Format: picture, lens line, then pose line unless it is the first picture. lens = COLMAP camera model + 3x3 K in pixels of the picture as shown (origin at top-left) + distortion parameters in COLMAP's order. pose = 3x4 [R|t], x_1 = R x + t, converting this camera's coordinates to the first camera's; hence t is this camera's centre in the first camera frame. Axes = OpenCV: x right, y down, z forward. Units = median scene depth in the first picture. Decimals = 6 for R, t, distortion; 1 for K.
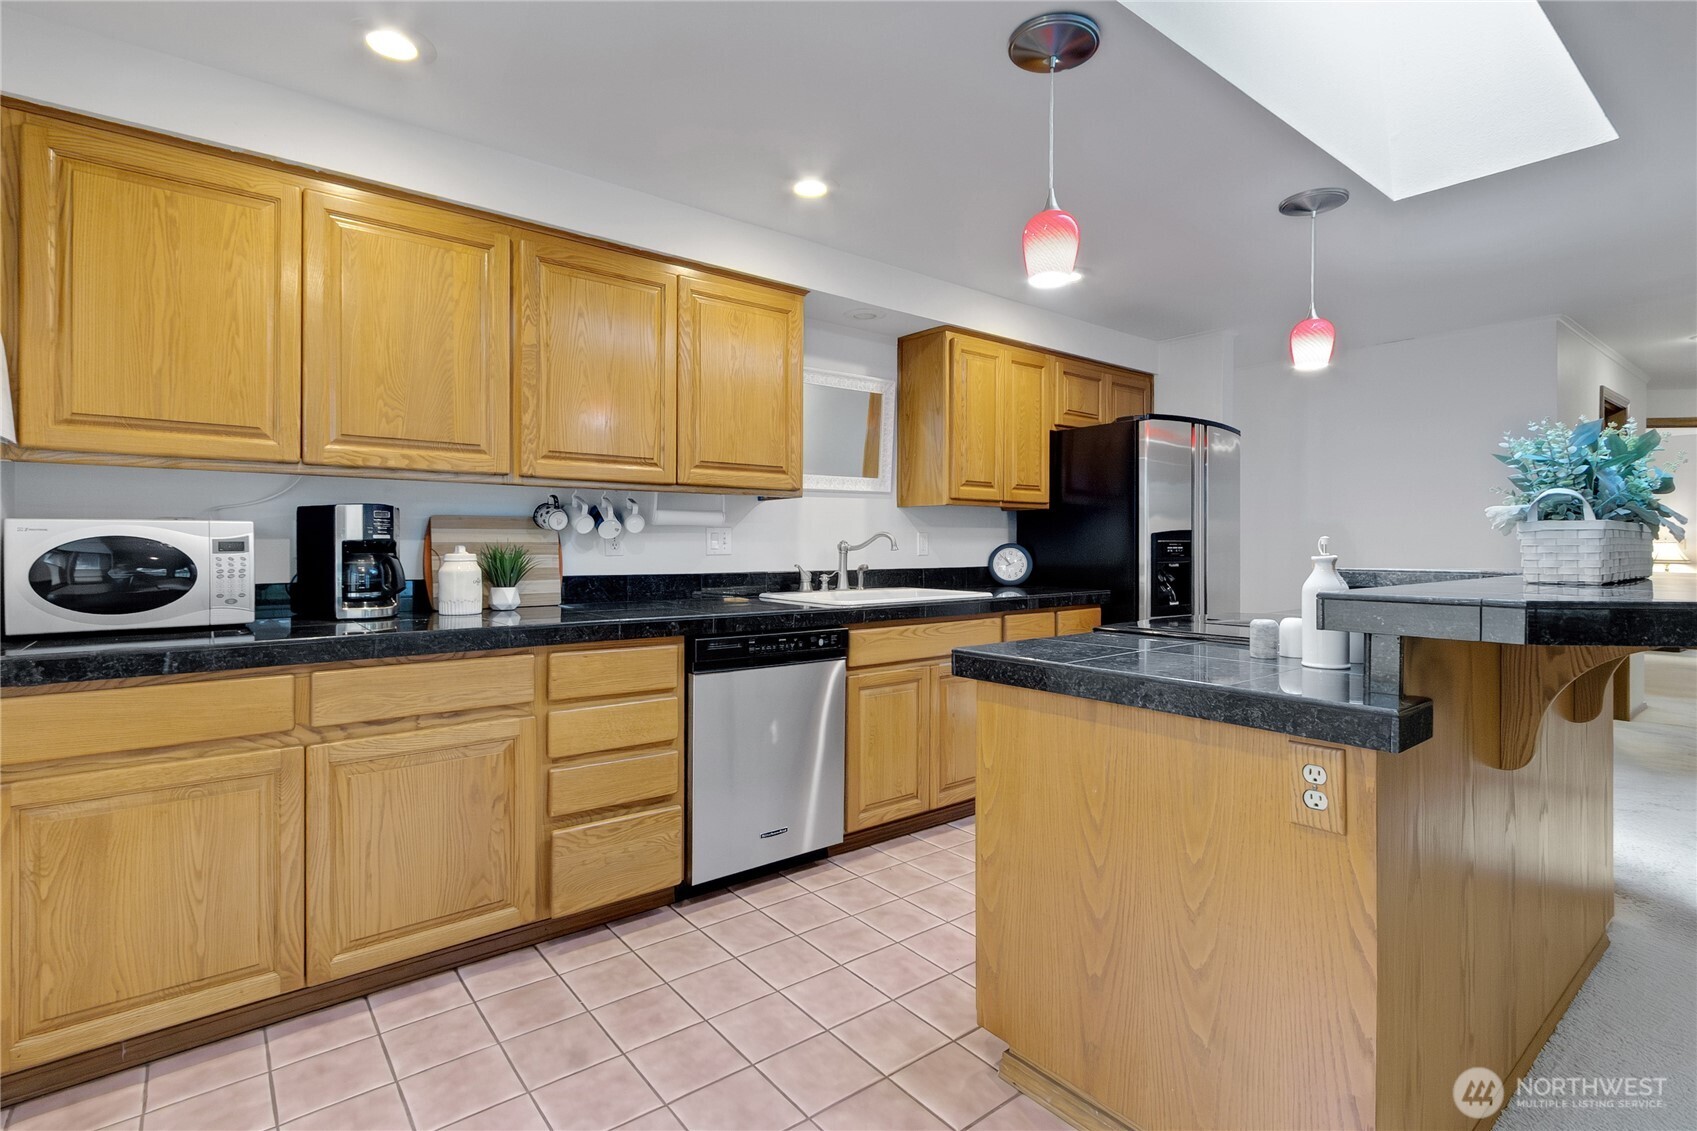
lens RADIAL K [[800.6, 0, 862.1], [0, 800.6, 543.7], [0, 0, 1]] dist [0.004797, -0.003444]
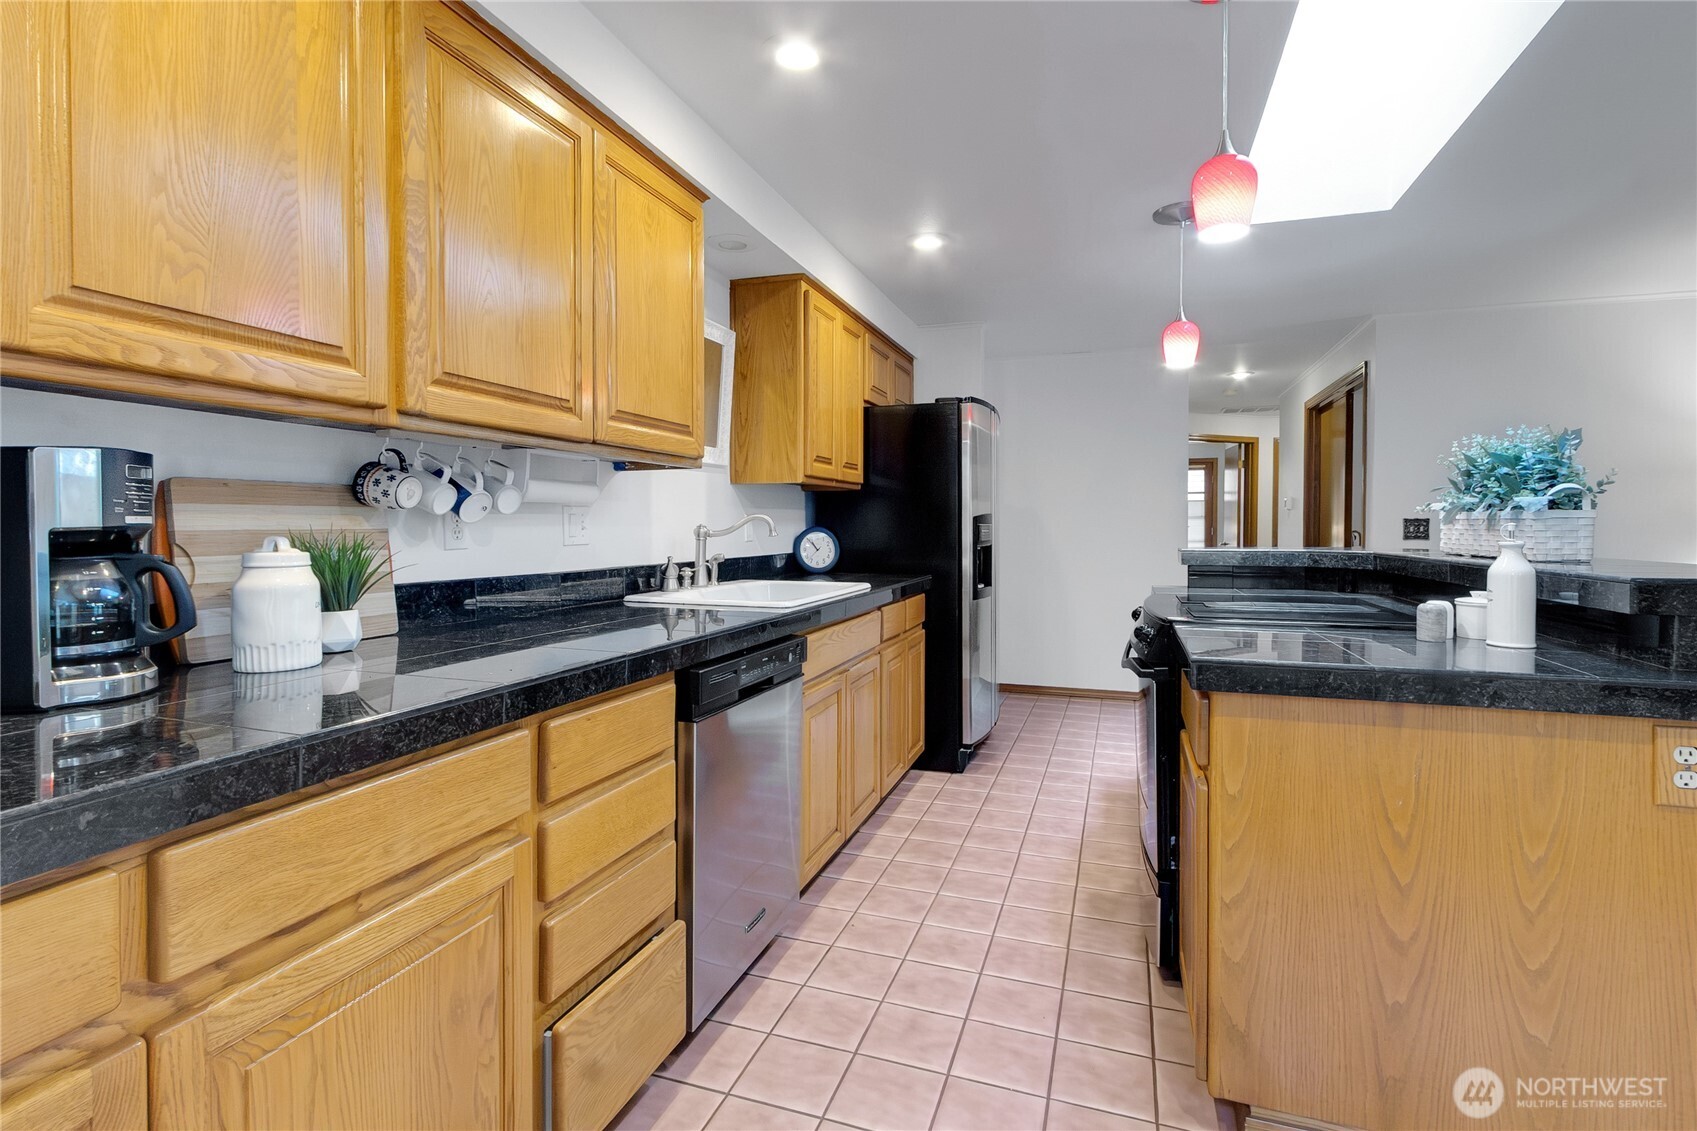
lens RADIAL K [[800.6, 0, 864.4], [0, 800.6, 534.5], [0, 0, 1]] dist [0.004797, -0.003444]
pose [[0.849875, -0.007631, 0.526929, -0.459292], [0.000995, 0.999917, 0.012876, -0.005451], [-0.526983, -0.010418, 0.849812, 0.358510]]
